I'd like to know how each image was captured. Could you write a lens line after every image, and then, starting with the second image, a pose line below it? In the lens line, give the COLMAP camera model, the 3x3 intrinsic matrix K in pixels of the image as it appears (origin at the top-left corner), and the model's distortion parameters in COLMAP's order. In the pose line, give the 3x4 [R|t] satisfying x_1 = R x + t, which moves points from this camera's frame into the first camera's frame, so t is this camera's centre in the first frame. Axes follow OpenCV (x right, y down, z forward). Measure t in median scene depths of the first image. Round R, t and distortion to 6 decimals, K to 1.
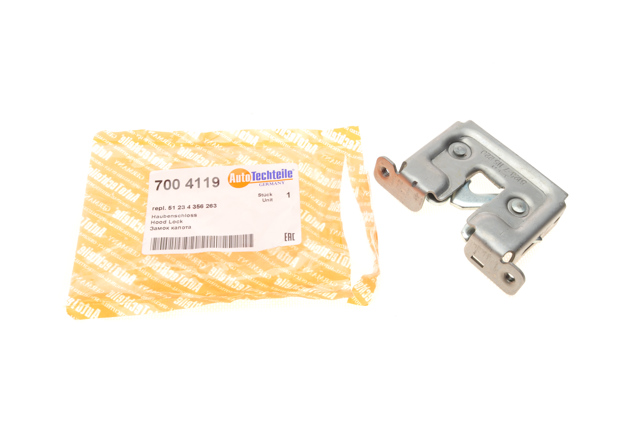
lens RADIAL K [[715.6, 0, 320.4], [0, 715.6, 215.5], [0, 0, 1]] dist [-0.079170, 0.000000]
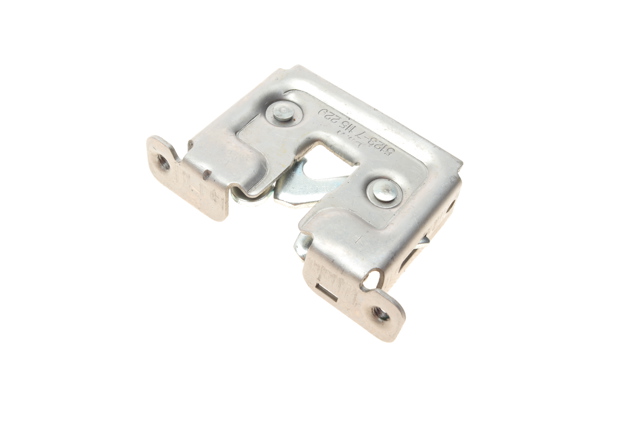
lens RADIAL K [[715.6, 0, 319.3], [0, 715.6, 211.3], [0, 0, 1]] dist [-0.079170, 0.000000]
pose [[0.988029, -0.121959, 0.094472, 0.163897], [0.124019, 0.992147, -0.016223, 0.006828], [-0.091752, 0.027745, 0.995395, 0.401937]]
